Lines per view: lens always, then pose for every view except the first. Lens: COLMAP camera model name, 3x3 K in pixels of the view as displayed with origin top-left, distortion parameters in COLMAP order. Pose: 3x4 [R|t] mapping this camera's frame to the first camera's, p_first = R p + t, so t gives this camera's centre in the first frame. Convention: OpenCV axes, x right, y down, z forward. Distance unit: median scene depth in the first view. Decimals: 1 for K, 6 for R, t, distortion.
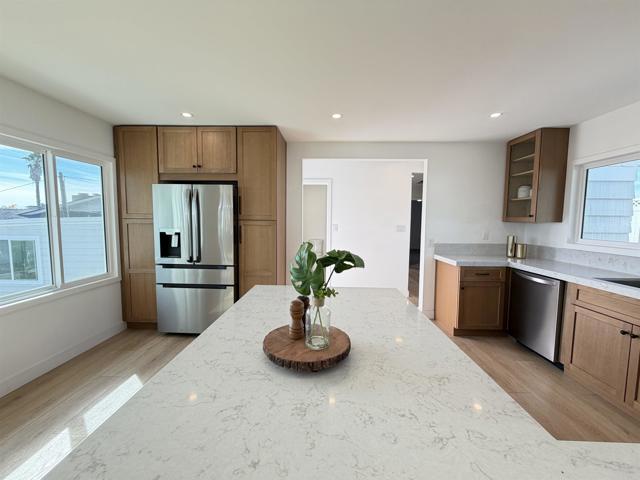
lens RADIAL K [[257.1, 0, 318.7], [0, 257.1, 240.6], [0, 0, 1]] dist [0.000718, 0.000162]
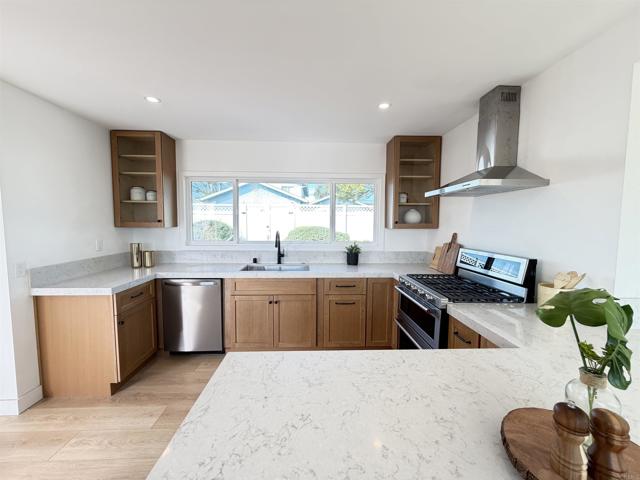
lens RADIAL K [[257.1, 0, 317.8], [0, 257.1, 238.9], [0, 0, 1]] dist [0.000718, 0.000162]
pose [[-0.056809, -0.074188, 0.995625, -0.601475], [0.073668, 0.994205, 0.078286, -0.225001], [-0.995664, 0.077793, -0.051014, 1.730327]]
